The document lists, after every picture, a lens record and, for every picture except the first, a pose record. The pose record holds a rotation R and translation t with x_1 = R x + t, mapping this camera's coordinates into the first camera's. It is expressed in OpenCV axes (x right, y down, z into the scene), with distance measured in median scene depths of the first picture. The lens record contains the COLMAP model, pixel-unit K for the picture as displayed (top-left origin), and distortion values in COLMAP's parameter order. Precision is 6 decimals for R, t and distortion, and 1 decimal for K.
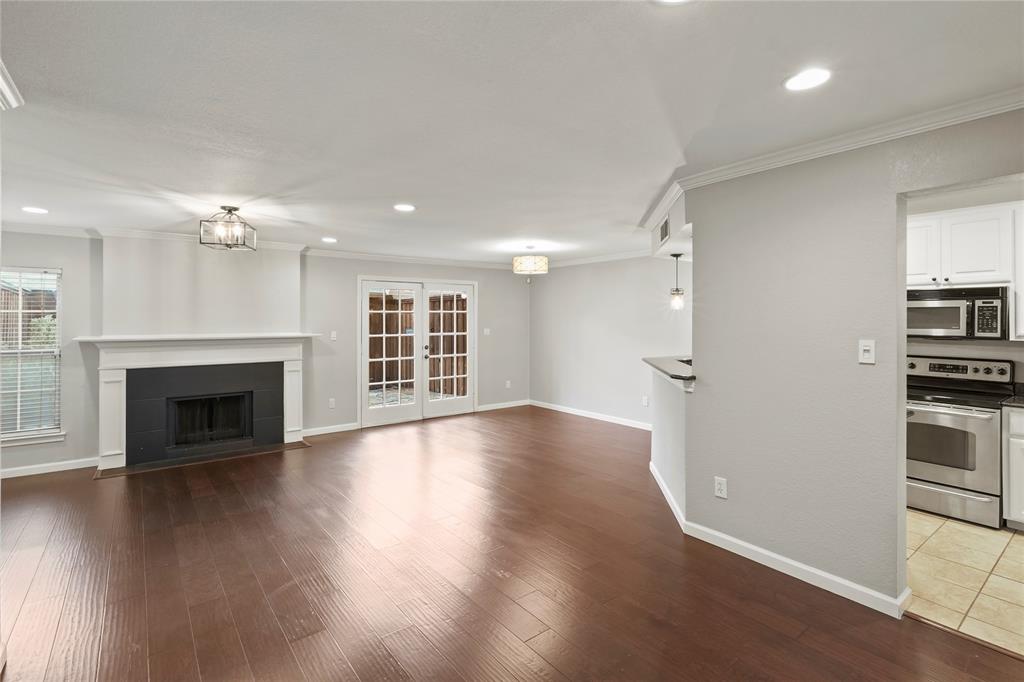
lens RADIAL K [[478.1, 0, 506.0], [0, 478.1, 314.0], [0, 0, 1]] dist [-0.001569, -0.000150]
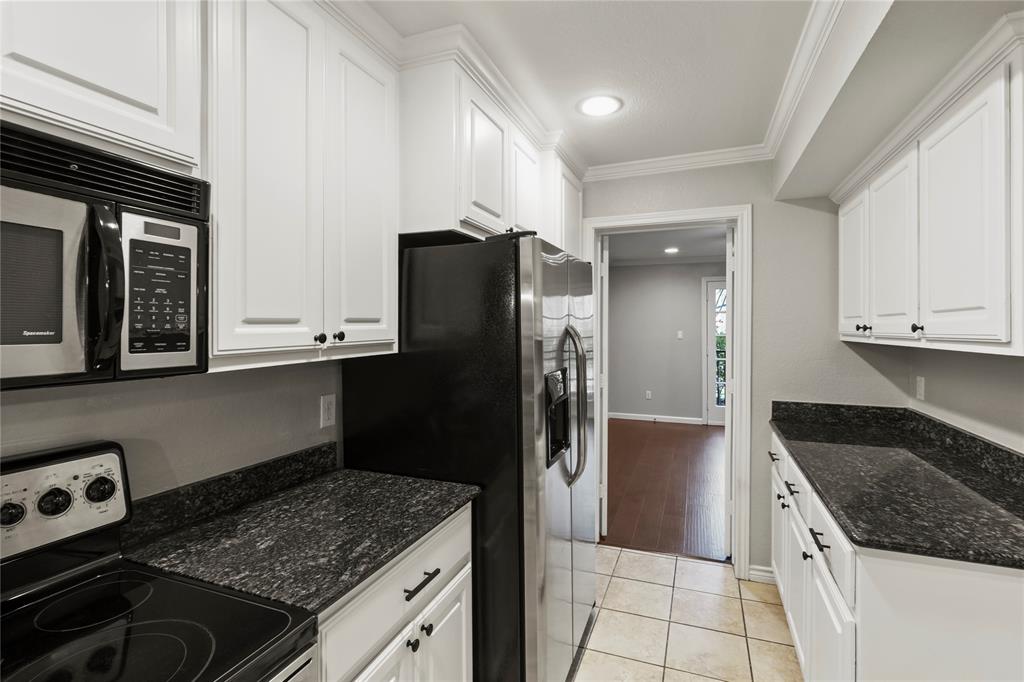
lens RADIAL K [[478.1, 0, 511.7], [0, 478.1, 336.2], [0, 0, 1]] dist [-0.001569, -0.000150]
pose [[-0.521105, -0.021288, 0.853227, 0.698426], [-0.000670, 0.999699, 0.024534, 0.024596], [-0.853492, 0.012213, -0.520962, 0.969686]]
